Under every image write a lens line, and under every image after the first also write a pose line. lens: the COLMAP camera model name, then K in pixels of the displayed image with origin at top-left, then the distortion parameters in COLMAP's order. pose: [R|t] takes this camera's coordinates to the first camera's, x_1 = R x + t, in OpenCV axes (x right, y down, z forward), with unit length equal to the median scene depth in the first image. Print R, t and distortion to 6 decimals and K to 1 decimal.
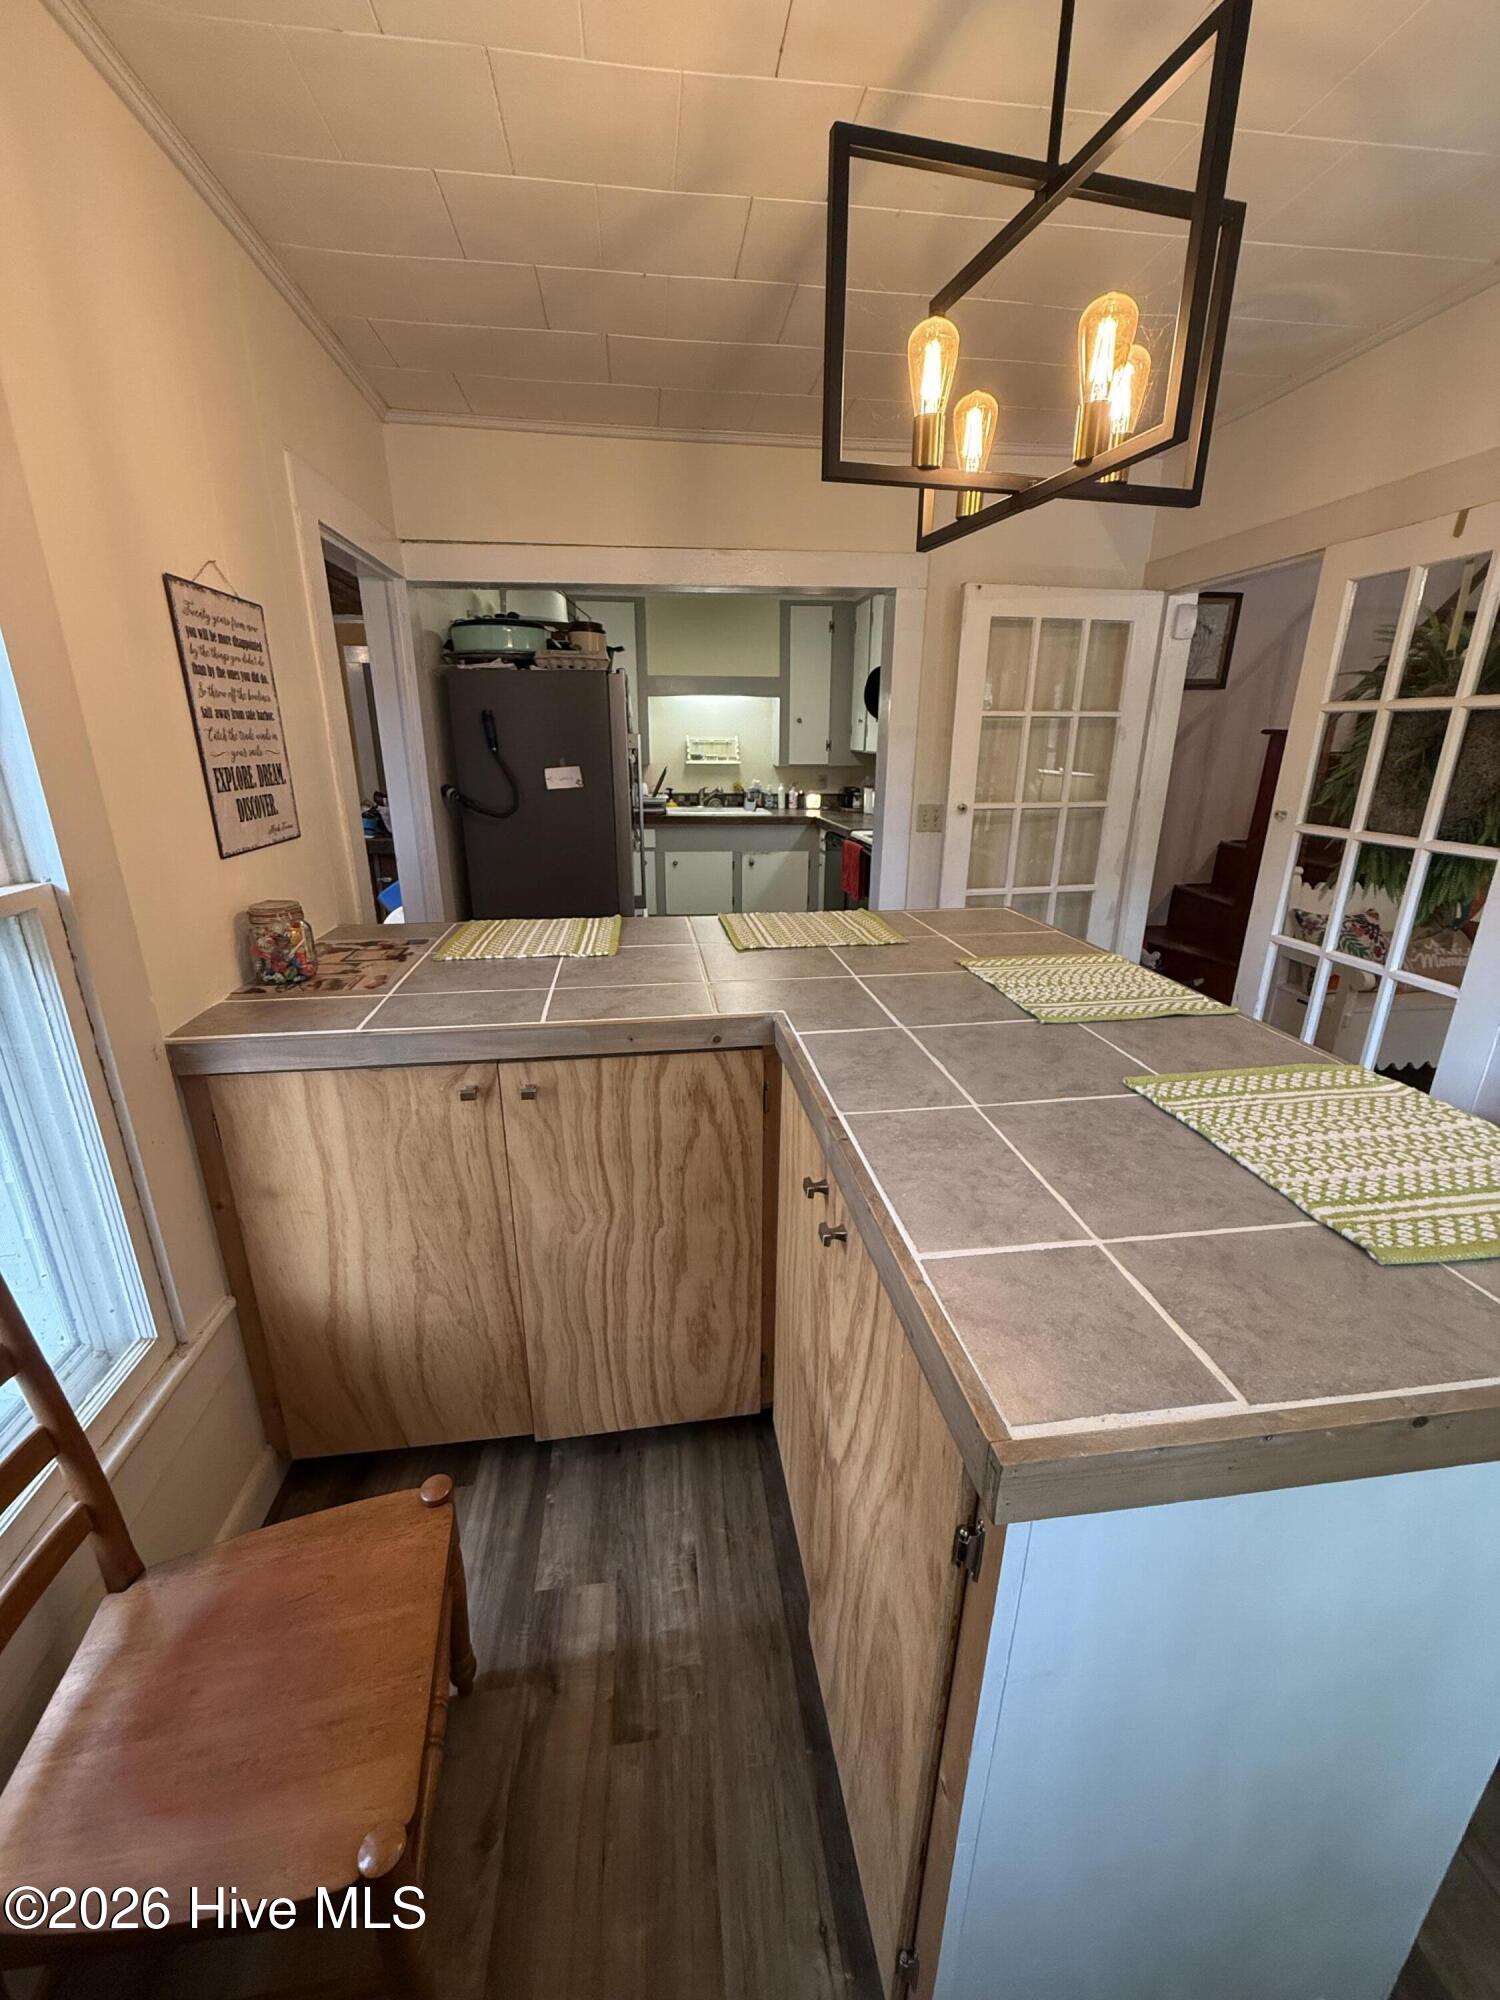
lens RADIAL K [[800.5, 0, 756.1], [0, 800.5, 1004.4], [0, 0, 1]] dist [0.002127, 0.000086]
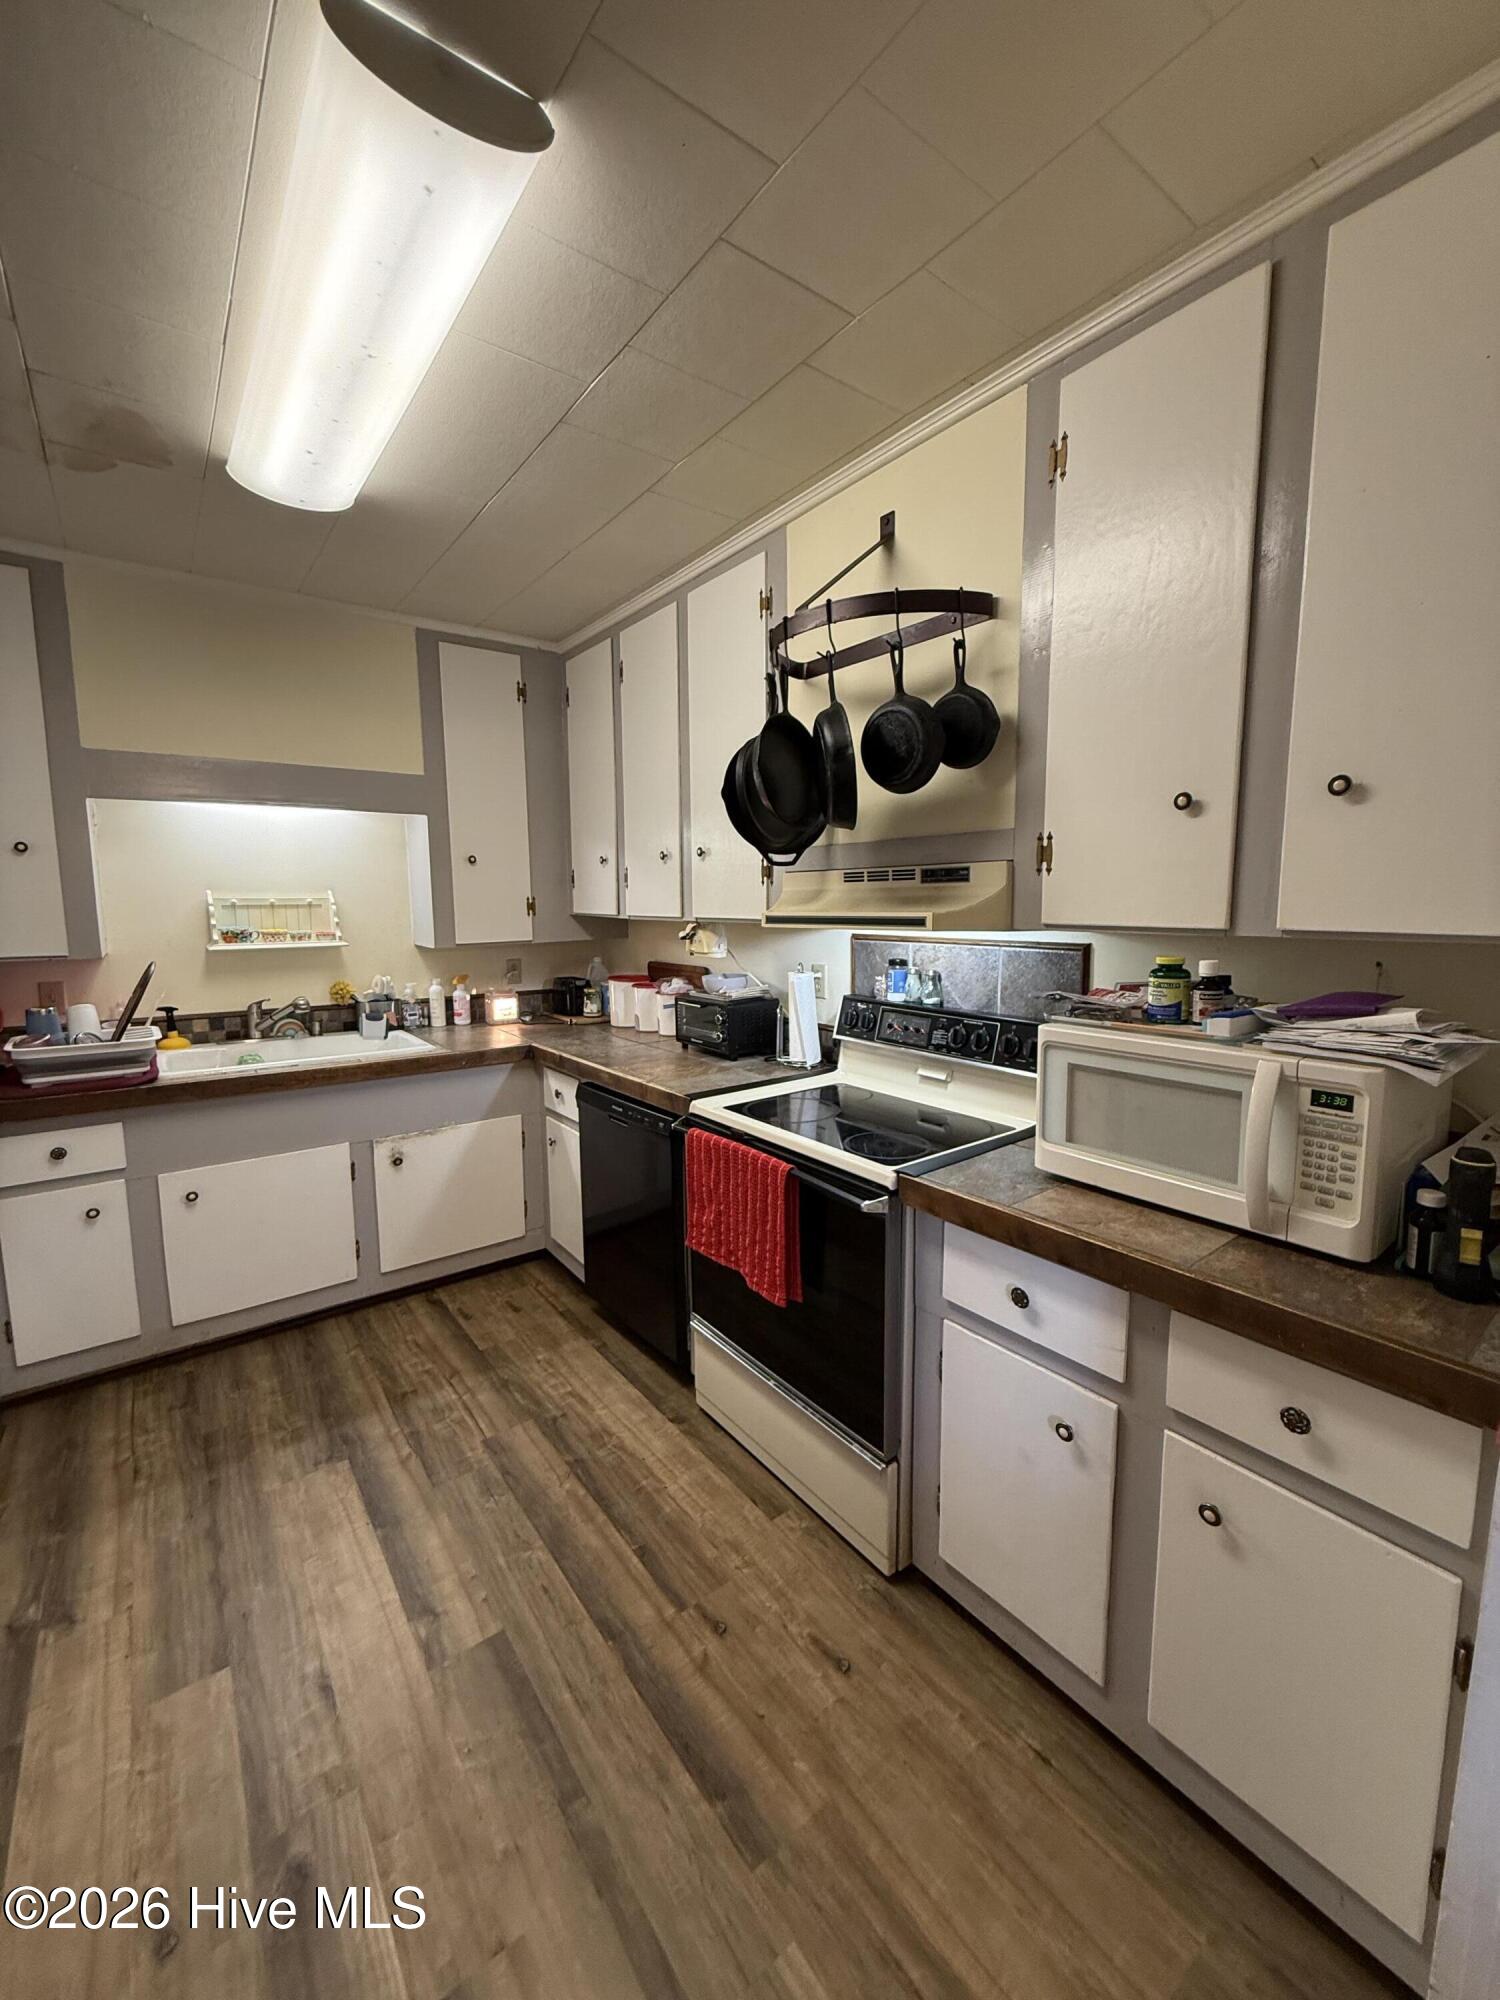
lens RADIAL K [[800.5, 0, 748.6], [0, 800.5, 999.3], [0, 0, 1]] dist [0.002127, 0.000086]
pose [[0.874835, -0.072162, 0.479017, -0.040509], [0.165028, 0.974089, -0.154651, -0.155527], [-0.455445, 0.214345, 0.864075, 0.483501]]
